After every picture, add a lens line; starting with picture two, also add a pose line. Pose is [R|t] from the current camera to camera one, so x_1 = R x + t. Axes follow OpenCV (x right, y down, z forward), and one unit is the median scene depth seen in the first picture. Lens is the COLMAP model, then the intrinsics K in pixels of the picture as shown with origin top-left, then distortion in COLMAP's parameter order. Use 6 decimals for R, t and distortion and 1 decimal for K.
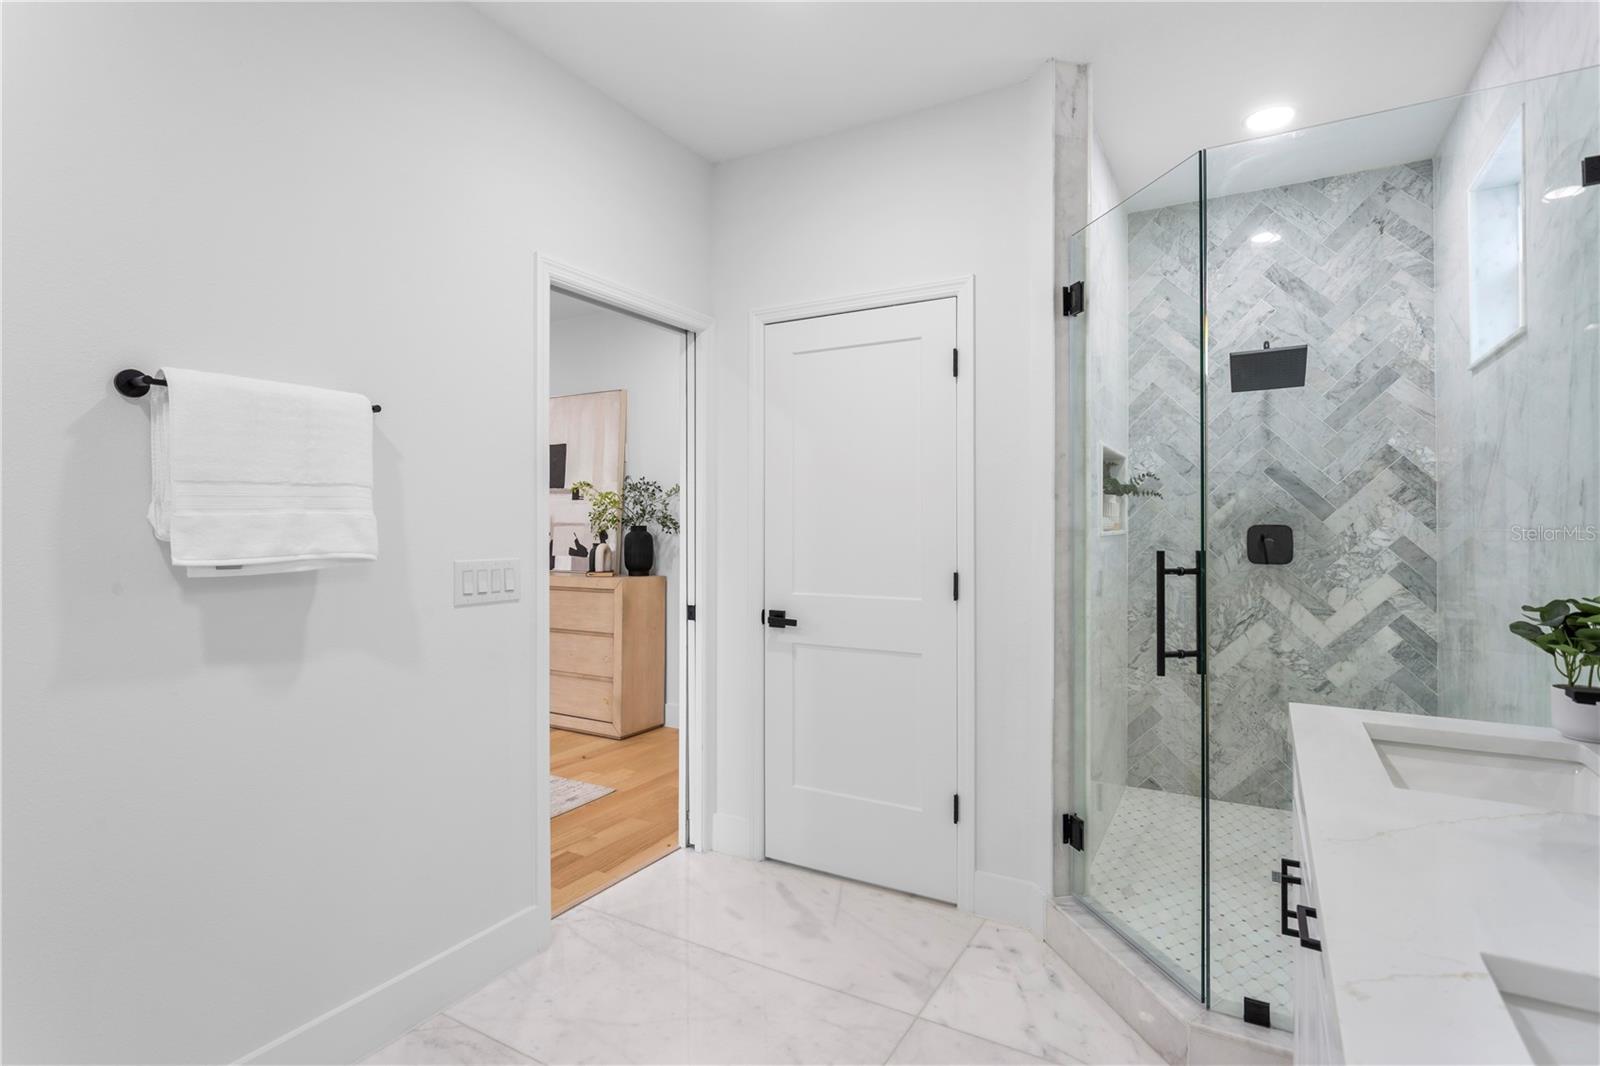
lens RADIAL K [[791.1, 0, 800.0], [0, 791.1, 533.0], [0, 0, 1]] dist [-0.001608, -0.000054]
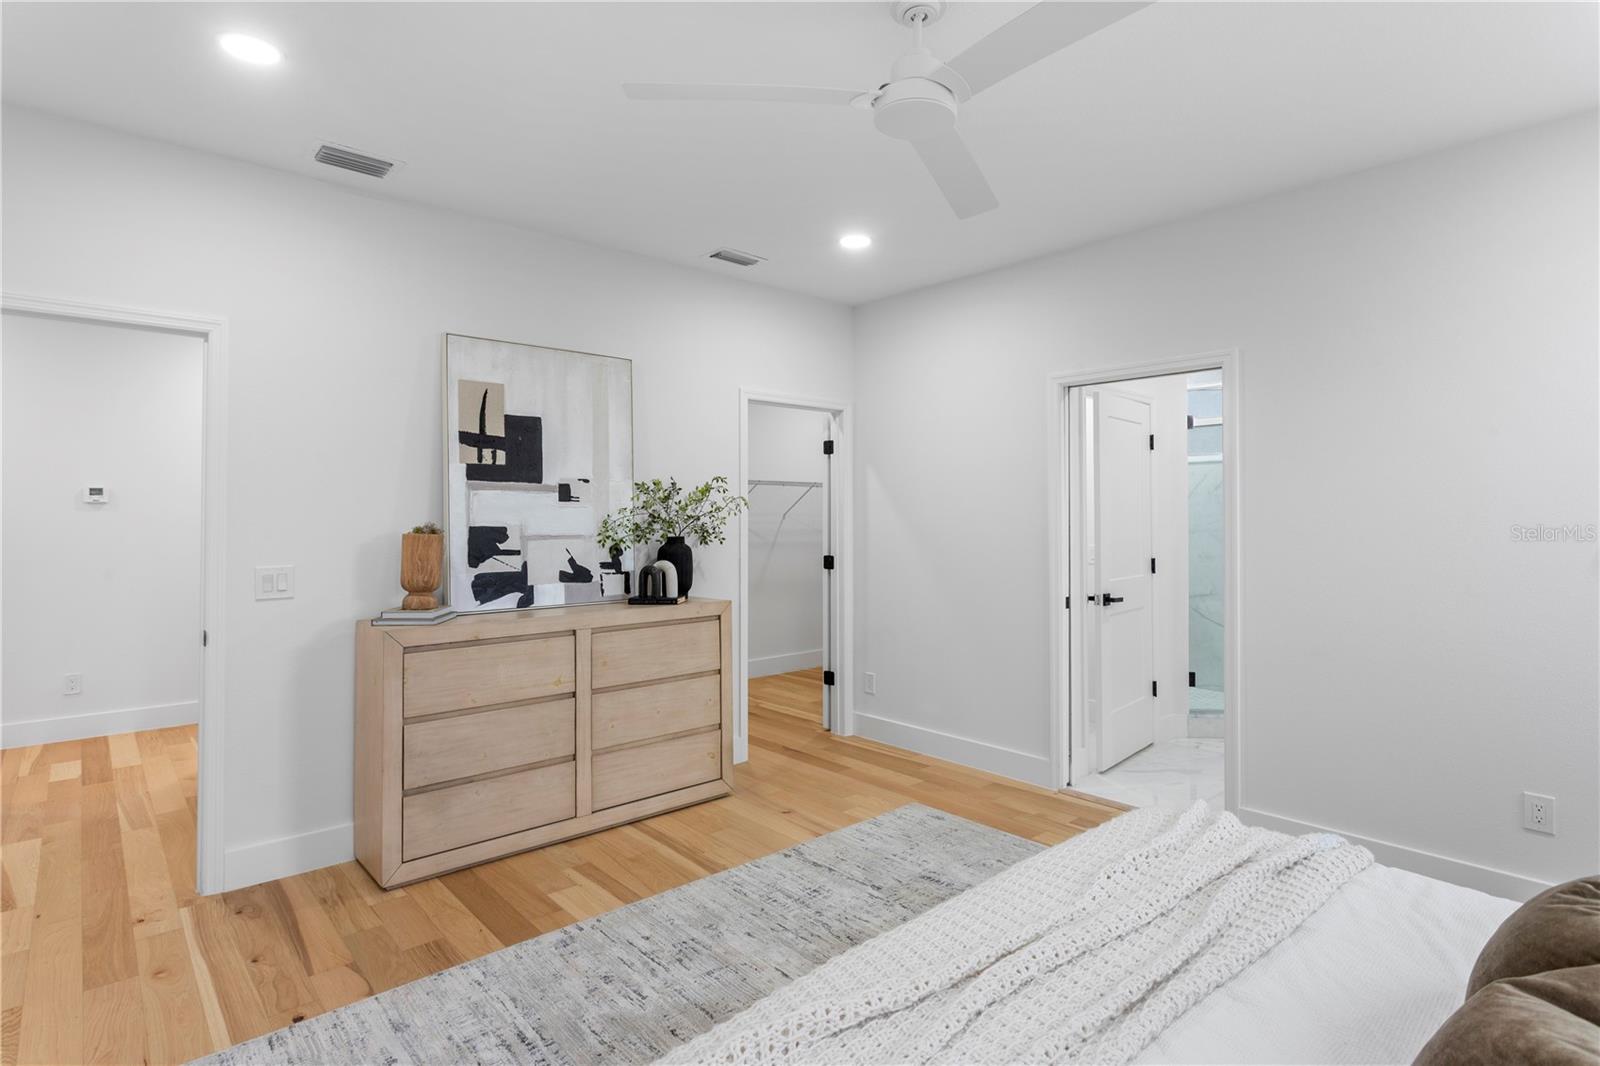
lens RADIAL K [[812.6, 0, 800.9], [0, 812.6, 505.6], [0, 0, 1]] dist [-0.000092, 0.000637]
pose [[0.307016, 0.010433, 0.951647, -0.941610], [0.006115, 0.999898, -0.012935, -0.029053], [-0.951685, 0.009790, 0.306921, 0.611001]]
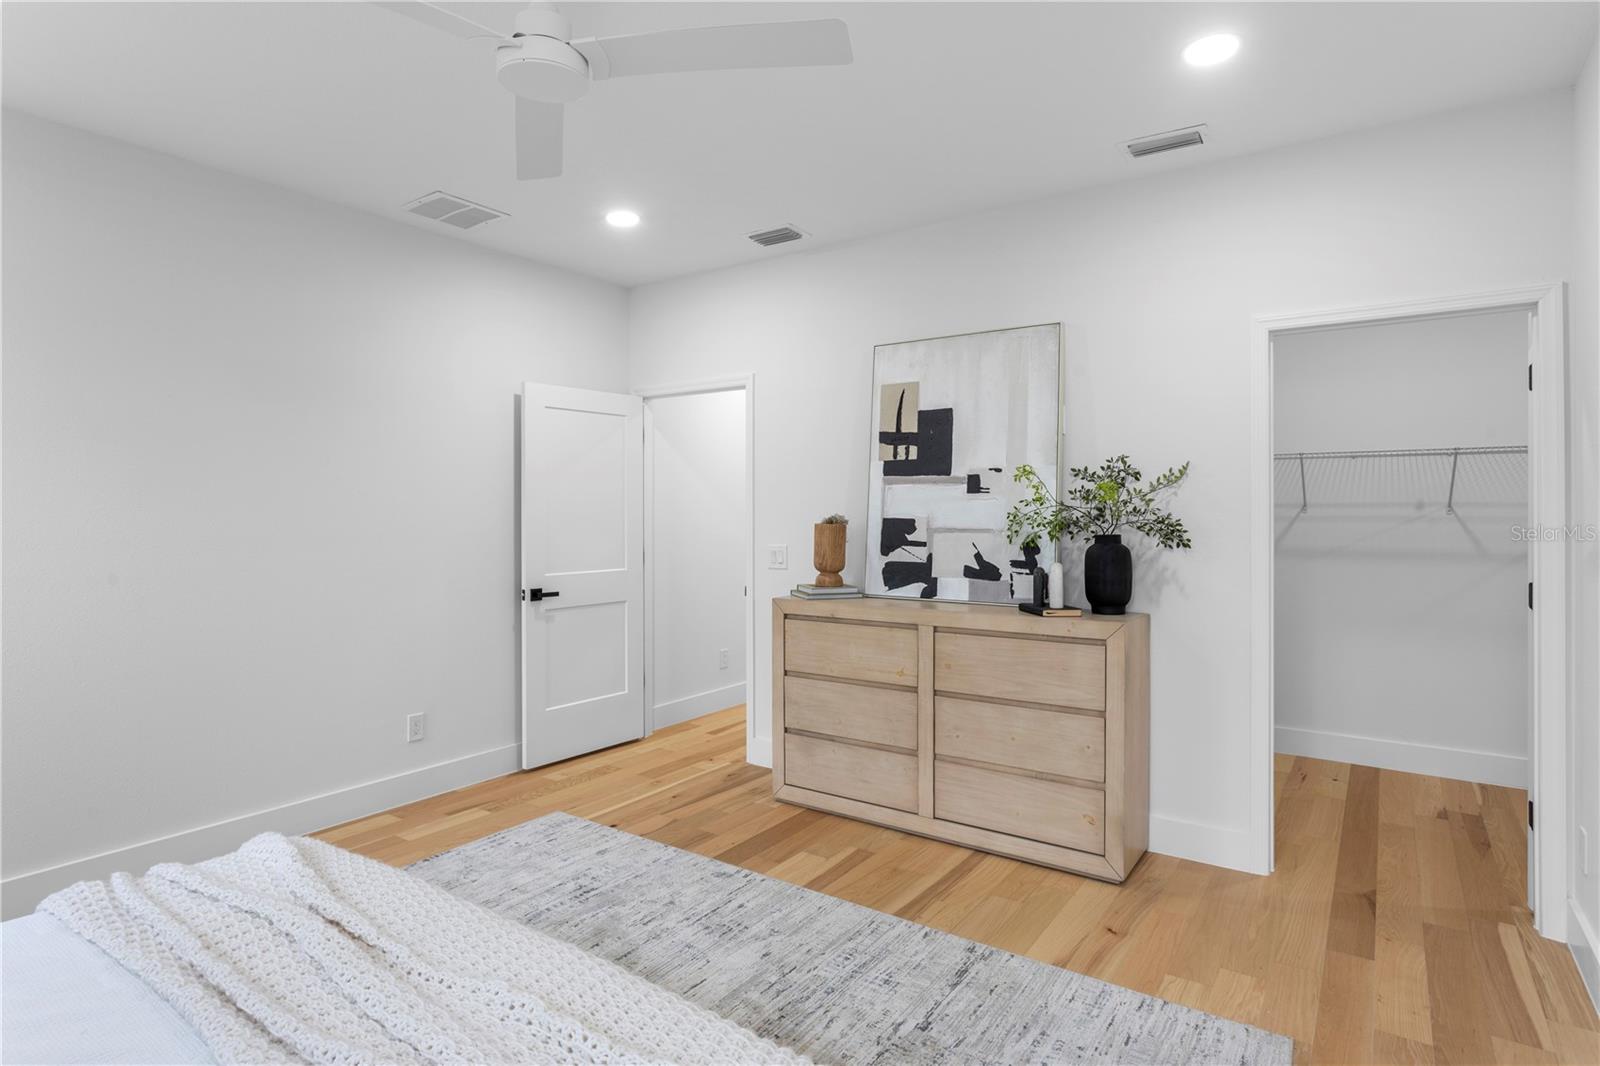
lens RADIAL K [[848.1, 0, 798.6], [0, 848.1, 512.4], [0, 0, 1]] dist [-0.005614, 0.000107]
pose [[0.996719, -0.003209, -0.080878, -0.389584], [0.003123, 0.999994, -0.001189, -0.026591], [0.080881, 0.000933, 0.996723, 0.297301]]
